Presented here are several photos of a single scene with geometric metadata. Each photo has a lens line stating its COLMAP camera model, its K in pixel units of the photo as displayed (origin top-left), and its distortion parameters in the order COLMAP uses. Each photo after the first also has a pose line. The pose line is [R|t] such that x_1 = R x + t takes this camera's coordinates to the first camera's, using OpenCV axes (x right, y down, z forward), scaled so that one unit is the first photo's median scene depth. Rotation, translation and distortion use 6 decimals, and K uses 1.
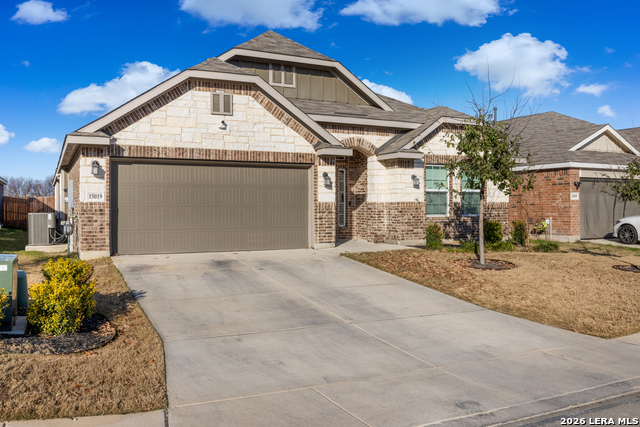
lens RADIAL K [[546.0, 0, 320.0], [0, 546.0, 213.5], [0, 0, 1]] dist [0.001533, 0.000033]
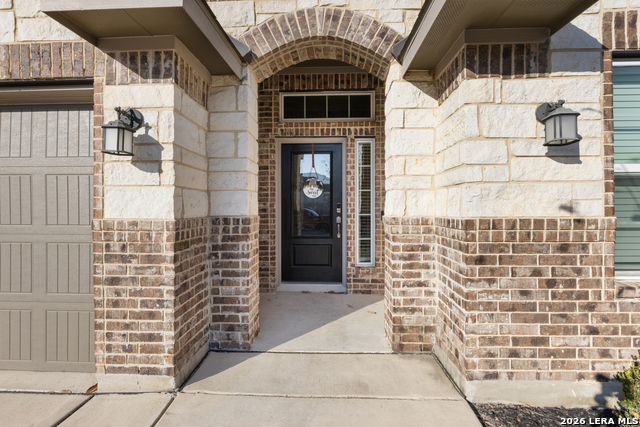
lens RADIAL K [[324.7, 0, 320.0], [0, 324.7, 213.5], [0, 0, 1]] dist [-0.000496, 0.000011]
pose [[0.876541, 0.004474, -0.481307, 0.153482], [-0.006351, 0.999977, -0.002270, -0.022561], [0.481286, 0.005047, 0.876549, 0.835414]]
